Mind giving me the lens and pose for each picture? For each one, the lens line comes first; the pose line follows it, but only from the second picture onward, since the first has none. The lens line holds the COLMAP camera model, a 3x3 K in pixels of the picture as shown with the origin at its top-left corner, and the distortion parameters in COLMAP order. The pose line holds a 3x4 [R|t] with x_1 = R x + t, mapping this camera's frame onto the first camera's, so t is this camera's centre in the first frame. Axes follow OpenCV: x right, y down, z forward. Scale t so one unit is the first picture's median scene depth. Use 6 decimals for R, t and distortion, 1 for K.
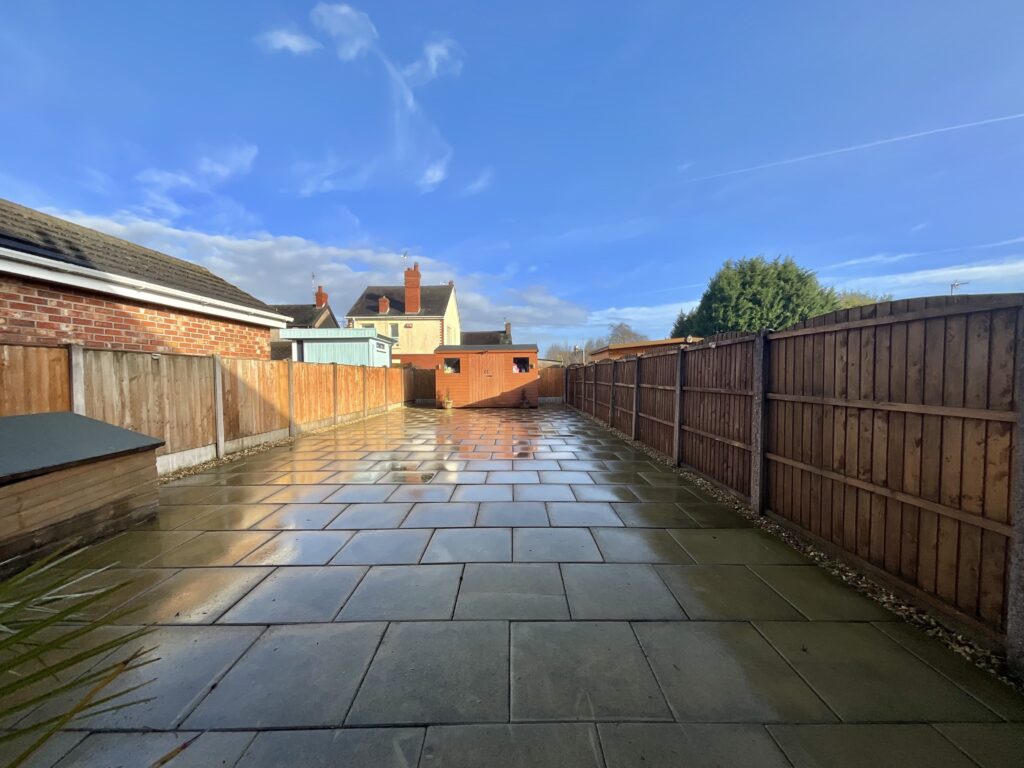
lens RADIAL K [[415.2, 0, 514.1], [0, 415.2, 390.5], [0, 0, 1]] dist [0.000984, -0.000417]
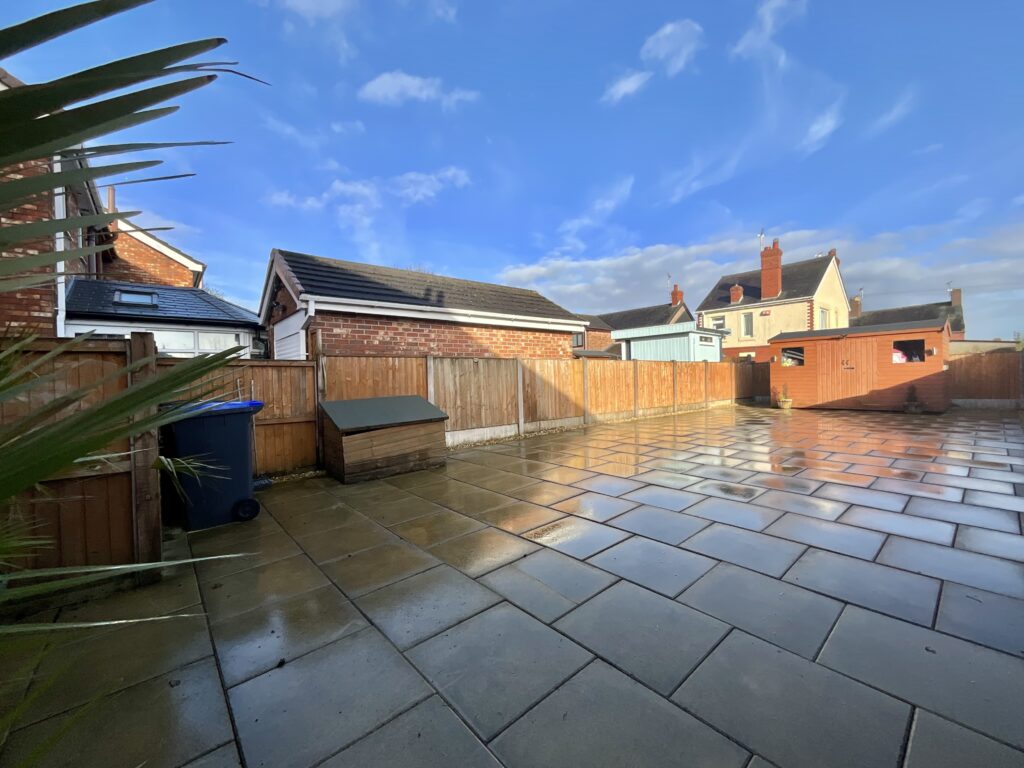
lens RADIAL K [[415.2, 0, 511.2], [0, 415.2, 365.8], [0, 0, 1]] dist [0.000984, -0.000417]
pose [[0.658856, -0.029580, -0.751688, 0.105358], [-0.008776, 0.998856, -0.046999, 0.002149], [0.752218, 0.037562, 0.657843, 0.039881]]
